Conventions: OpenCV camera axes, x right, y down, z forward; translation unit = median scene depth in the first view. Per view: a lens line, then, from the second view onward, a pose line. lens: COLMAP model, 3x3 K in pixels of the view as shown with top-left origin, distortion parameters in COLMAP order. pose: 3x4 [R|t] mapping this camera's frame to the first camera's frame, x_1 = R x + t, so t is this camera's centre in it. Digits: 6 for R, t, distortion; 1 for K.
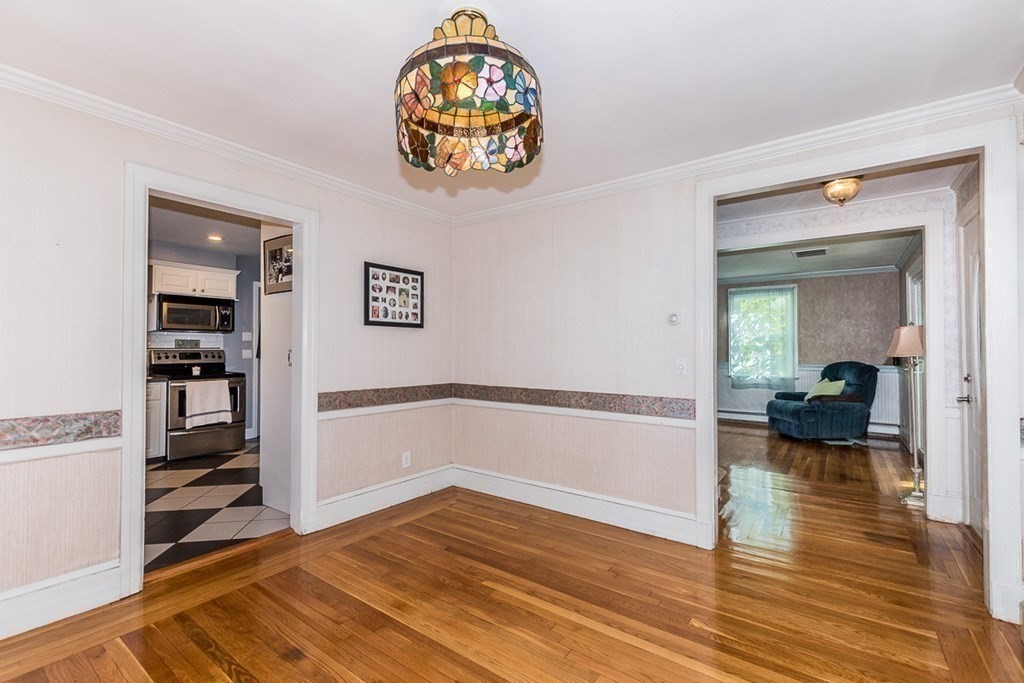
lens RADIAL K [[445.0, 0, 519.0], [0, 445.0, 338.0], [0, 0, 1]] dist [0.001792, -0.001396]
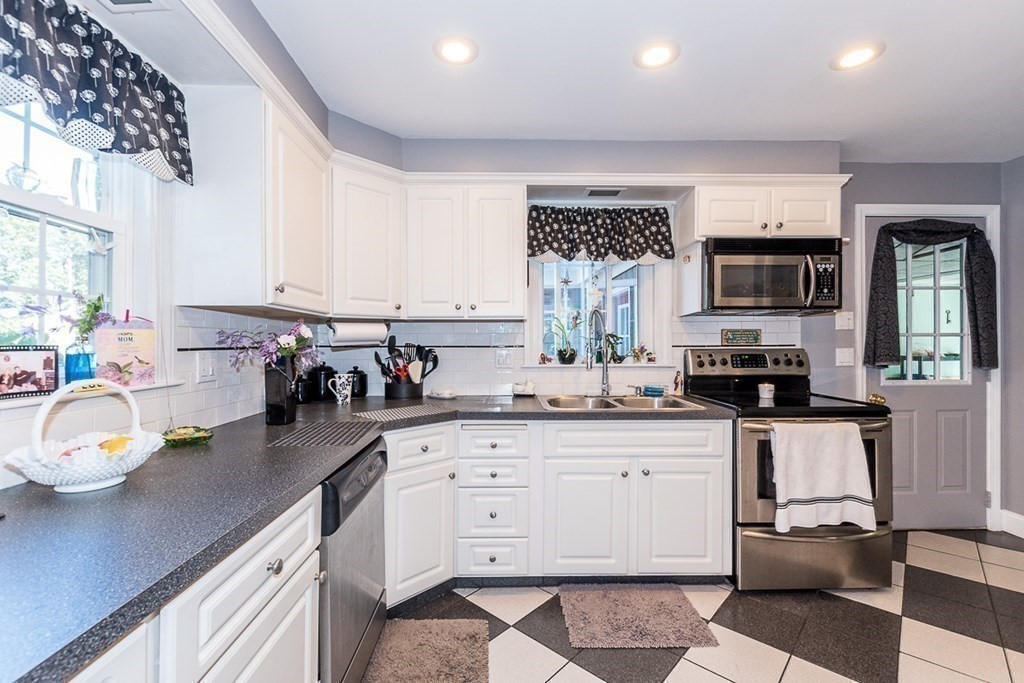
lens RADIAL K [[445.0, 0, 505.6], [0, 445.0, 341.7], [0, 0, 1]] dist [0.001792, -0.001396]
pose [[0.596538, -0.002034, -0.802582, -0.510908], [0.019542, 0.999737, 0.011991, 0.006988], [0.802347, -0.022837, 0.596421, 0.485747]]
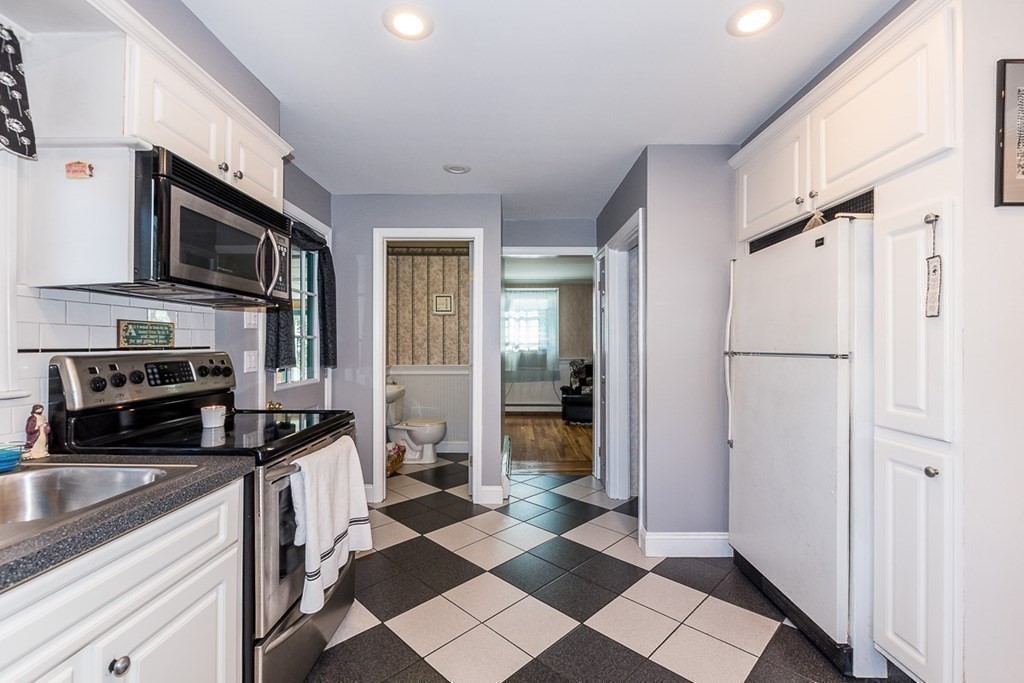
lens RADIAL K [[445.0, 0, 509.4], [0, 445.0, 344.2], [0, 0, 1]] dist [0.001792, -0.001396]
pose [[0.817038, 0.002397, 0.576579, -0.748143], [-0.014198, 0.999772, 0.015962, 0.011761], [-0.576410, -0.021228, 0.816885, 0.620635]]
